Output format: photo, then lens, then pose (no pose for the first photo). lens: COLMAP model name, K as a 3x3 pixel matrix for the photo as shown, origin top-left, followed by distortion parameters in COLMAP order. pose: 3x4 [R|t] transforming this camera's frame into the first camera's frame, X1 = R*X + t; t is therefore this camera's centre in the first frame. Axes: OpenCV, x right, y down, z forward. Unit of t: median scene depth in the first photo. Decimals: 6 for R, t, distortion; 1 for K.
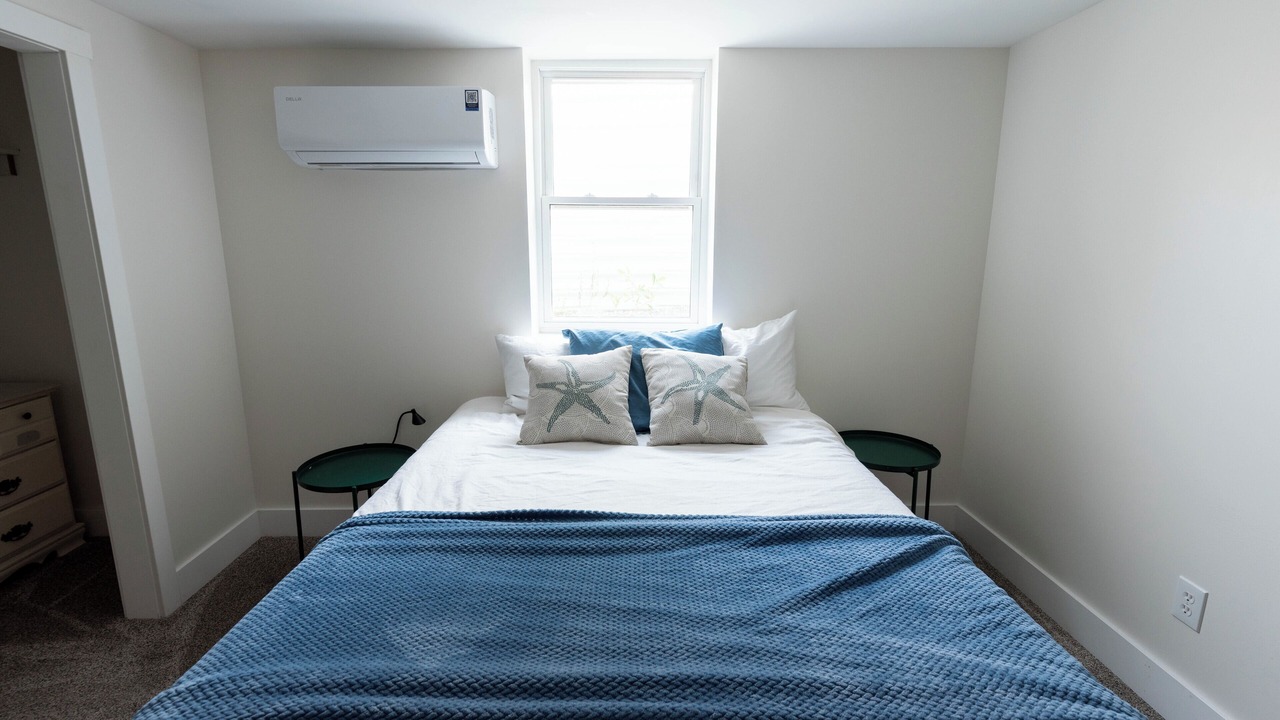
lens RADIAL K [[555.4, 0, 647.6], [0, 555.4, 363.5], [0, 0, 1]] dist [0.001175, 0.000007]
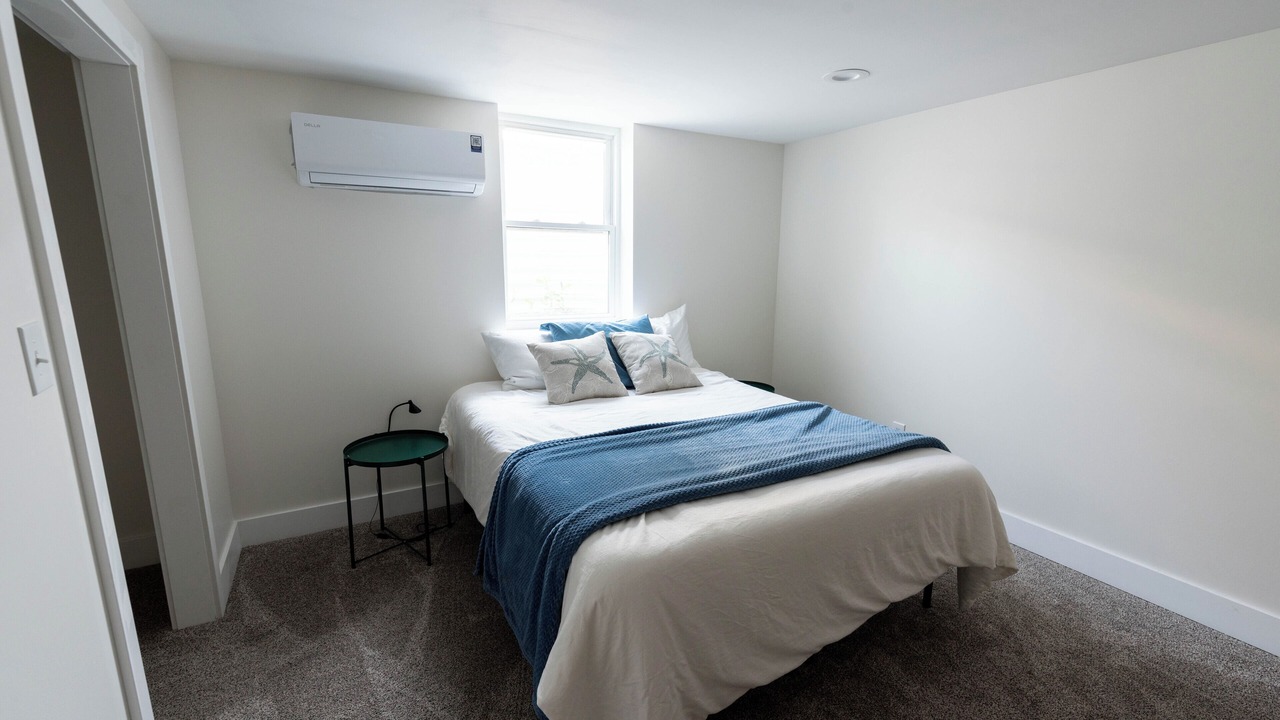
lens RADIAL K [[546.8, 0, 639.7], [0, 546.8, 383.6], [0, 0, 1]] dist [0.000620, 0.000055]
pose [[0.874208, -0.098921, 0.475368, -0.659701], [0.094063, 0.994983, 0.034067, 0.065339], [-0.476353, 0.014933, 0.879127, -0.276676]]
